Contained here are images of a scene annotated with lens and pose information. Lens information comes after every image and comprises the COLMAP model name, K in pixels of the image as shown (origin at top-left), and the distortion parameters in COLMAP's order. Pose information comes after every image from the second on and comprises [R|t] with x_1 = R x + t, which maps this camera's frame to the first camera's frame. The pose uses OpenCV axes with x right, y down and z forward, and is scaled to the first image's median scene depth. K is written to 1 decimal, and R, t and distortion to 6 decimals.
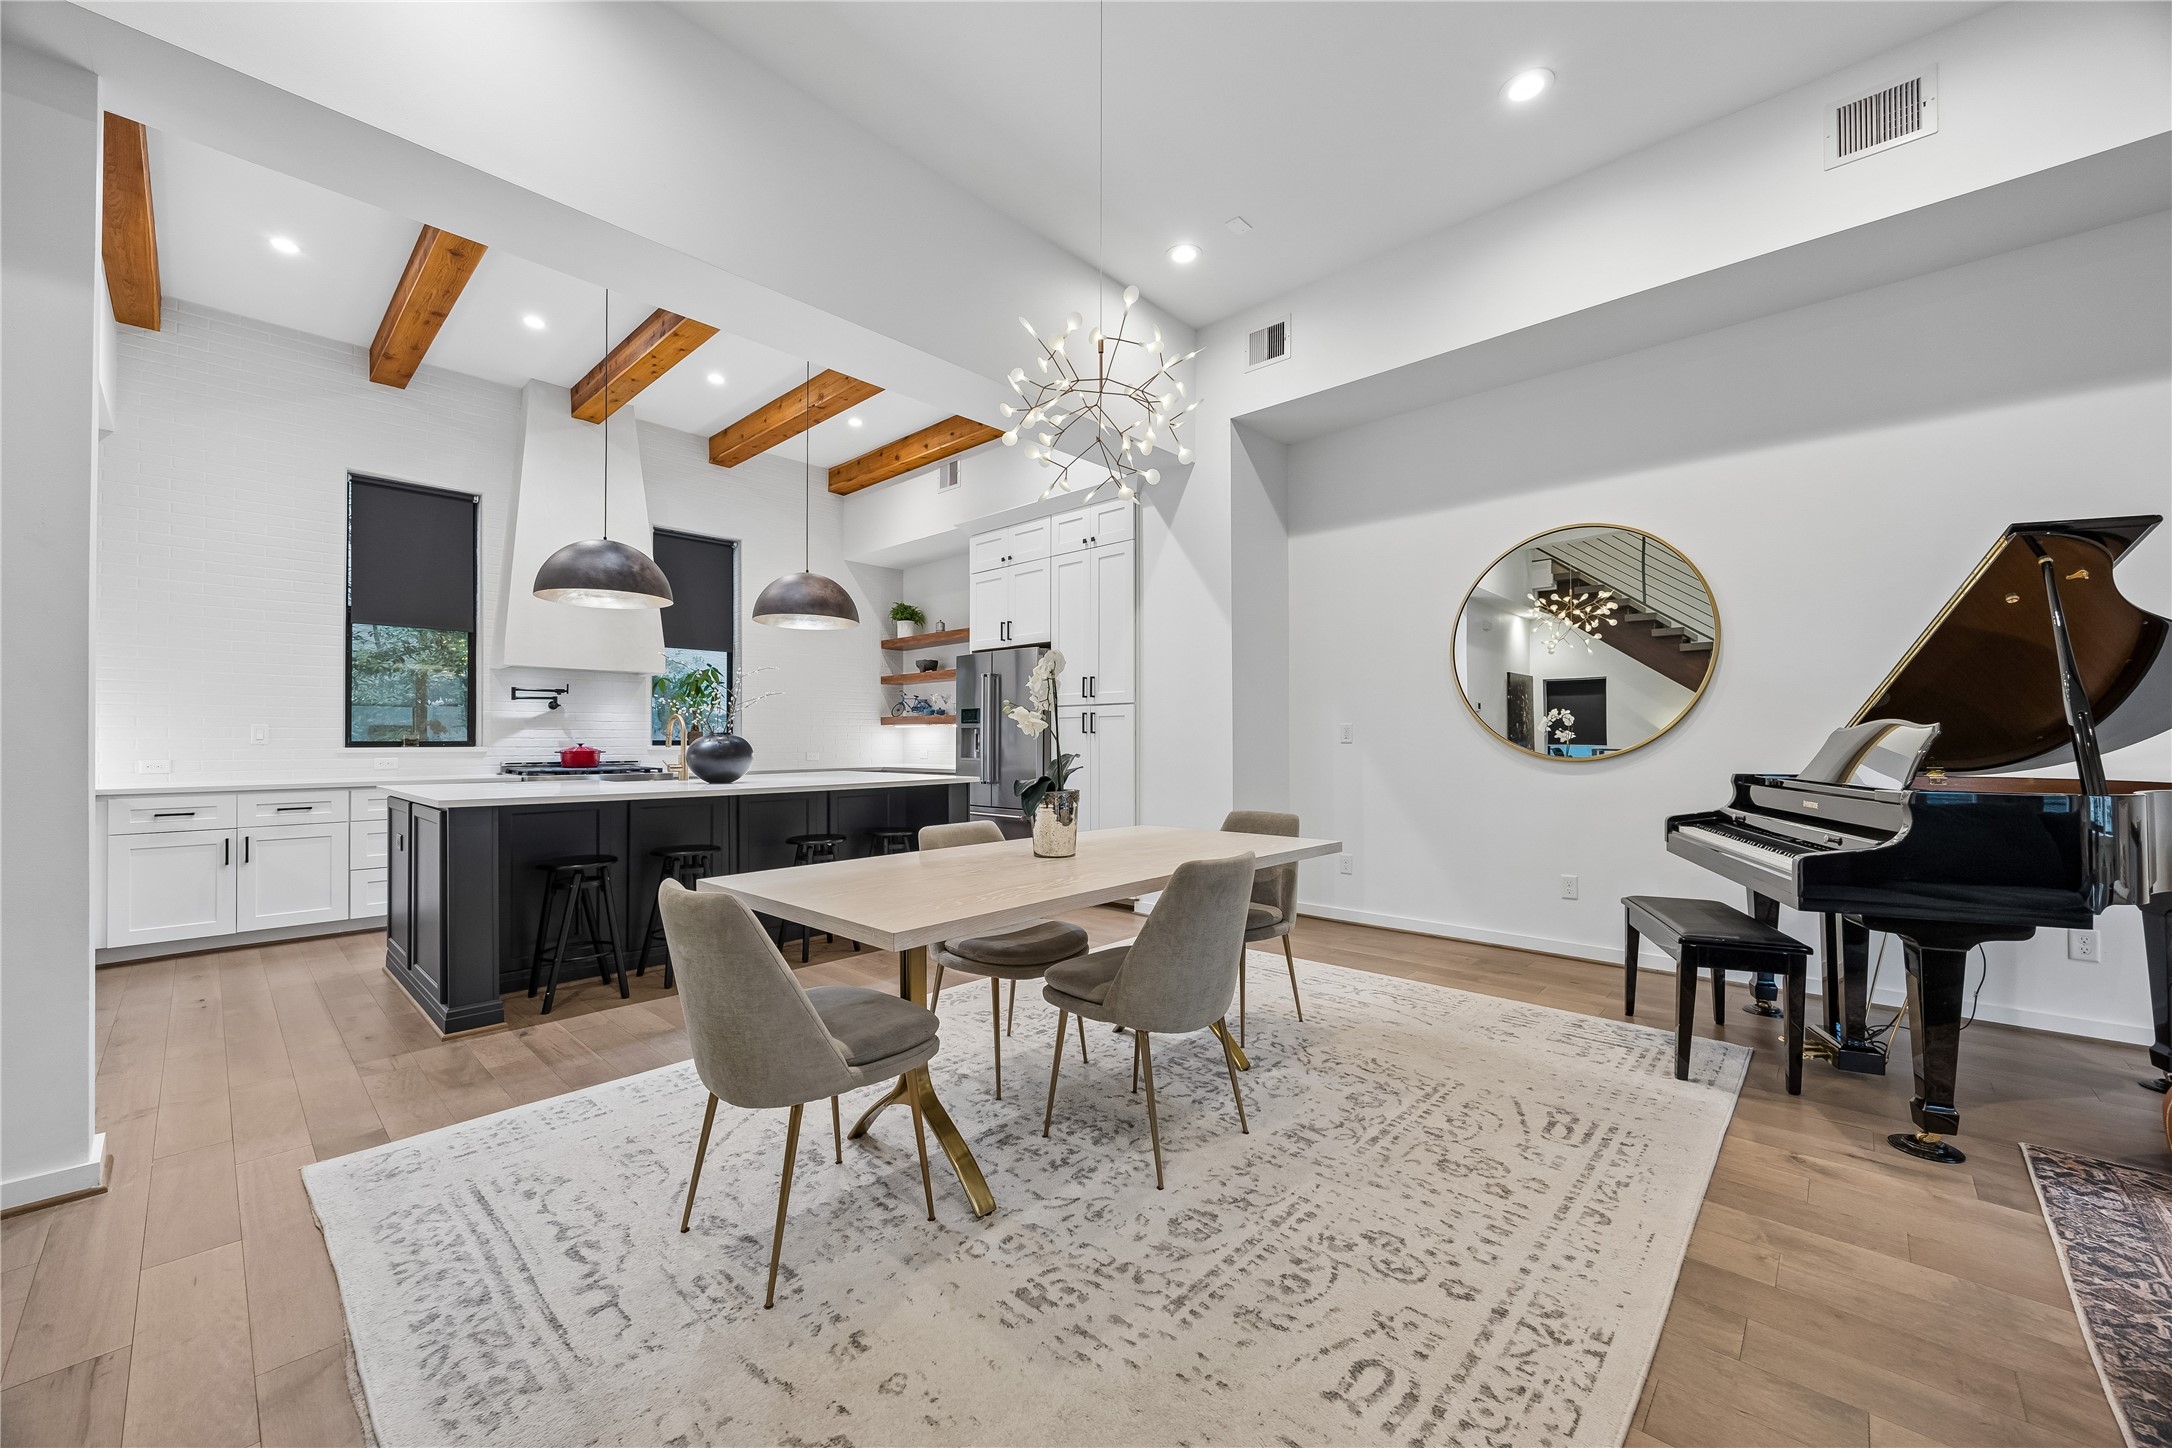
lens RADIAL K [[831.9, 0, 1096.3], [0, 831.9, 732.2], [0, 0, 1]] dist [-0.001997, -0.000742]
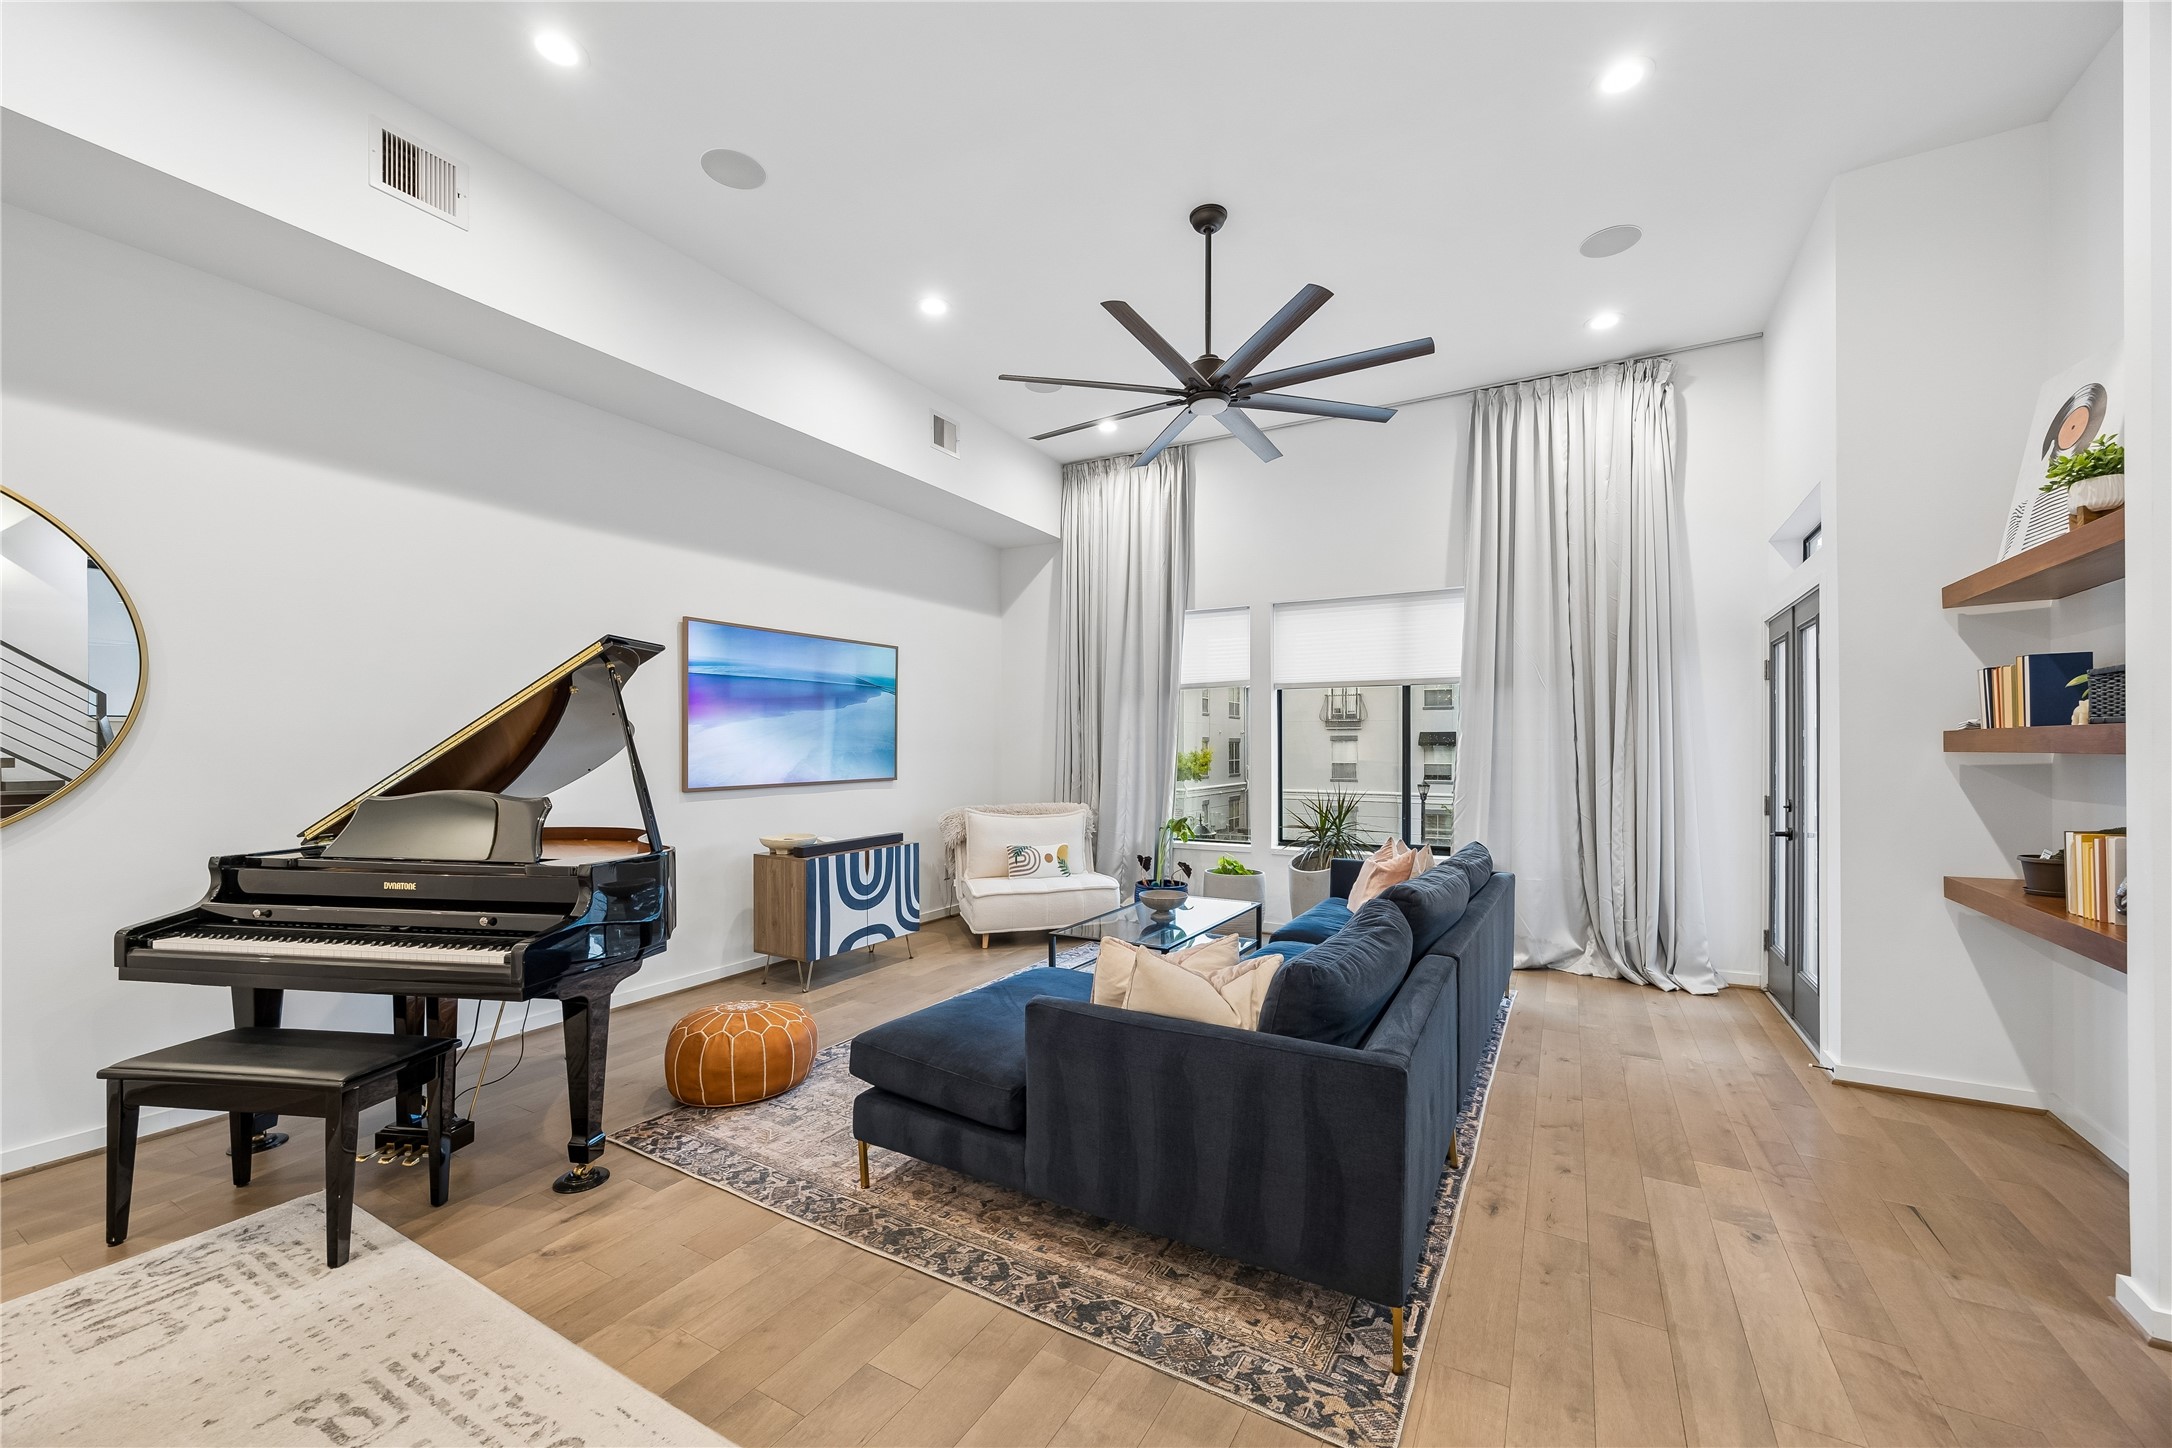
lens RADIAL K [[831.9, 0, 1088.3], [0, 831.9, 754.0], [0, 0, 1]] dist [-0.001997, -0.000742]
pose [[-0.216261, -0.005241, 0.976321, -0.162746], [-0.007668, 0.999964, 0.003670, -0.056202], [-0.976305, -0.006693, -0.216294, 0.377949]]
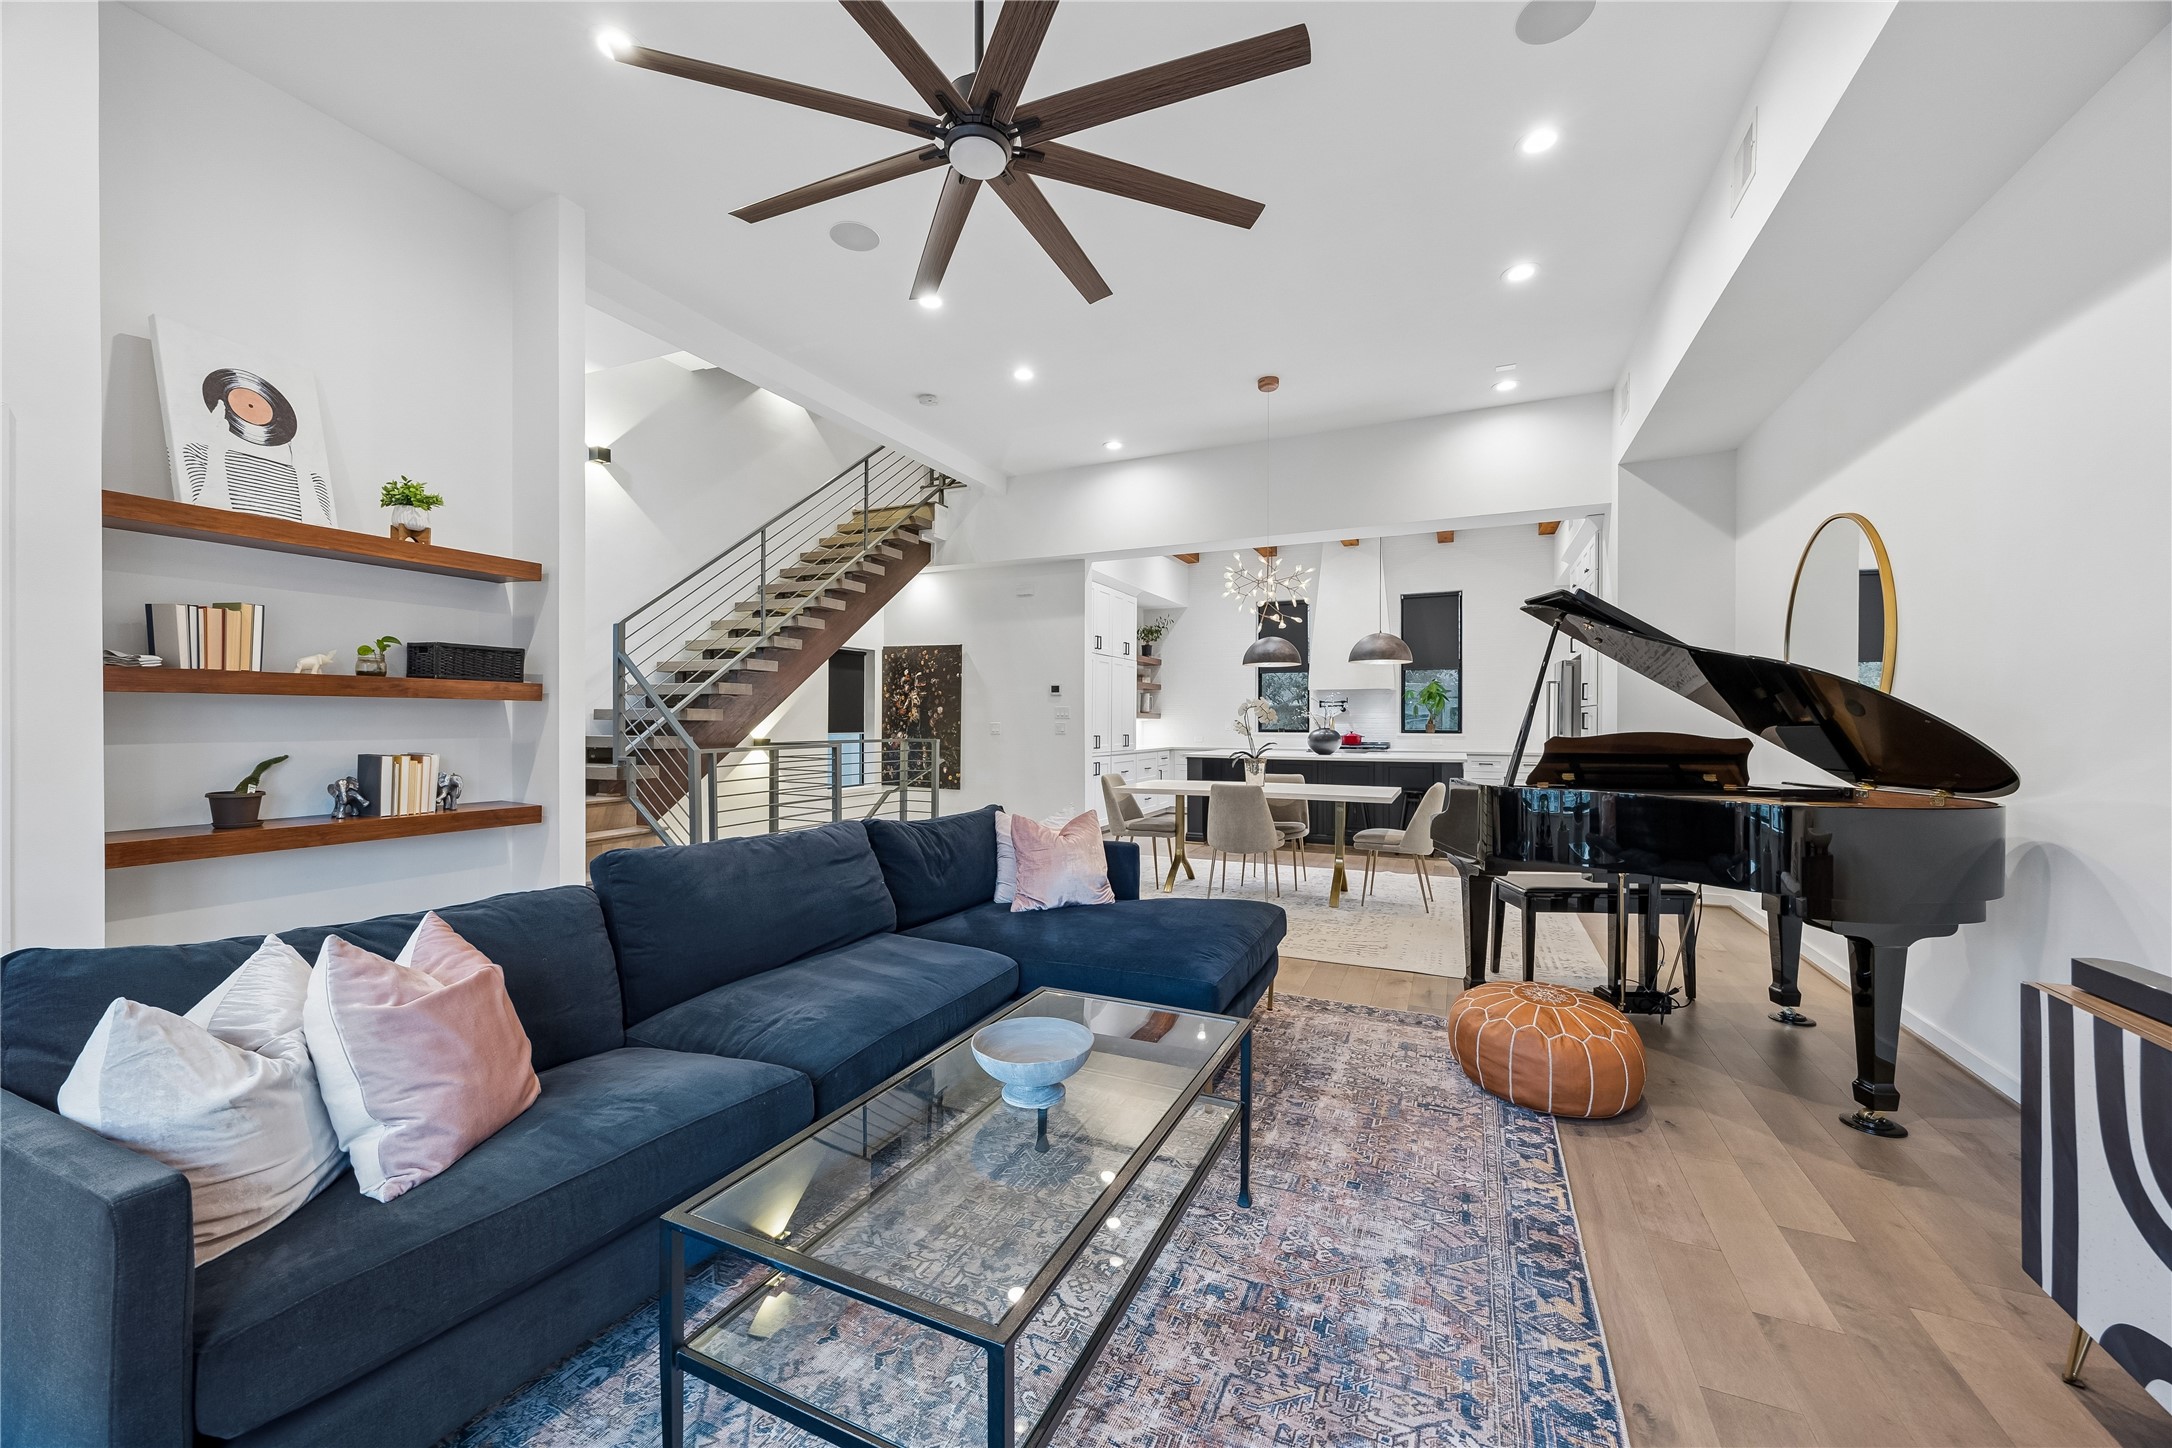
lens RADIAL K [[831.9, 0, 1082.8], [0, 831.9, 726.5], [0, 0, 1]] dist [-0.001997, -0.000742]
pose [[0.306599, 0.008434, -0.951801, 1.491042], [0.006590, 0.999918, 0.010983, -0.034454], [0.951816, -0.009640, 0.306519, -0.121833]]
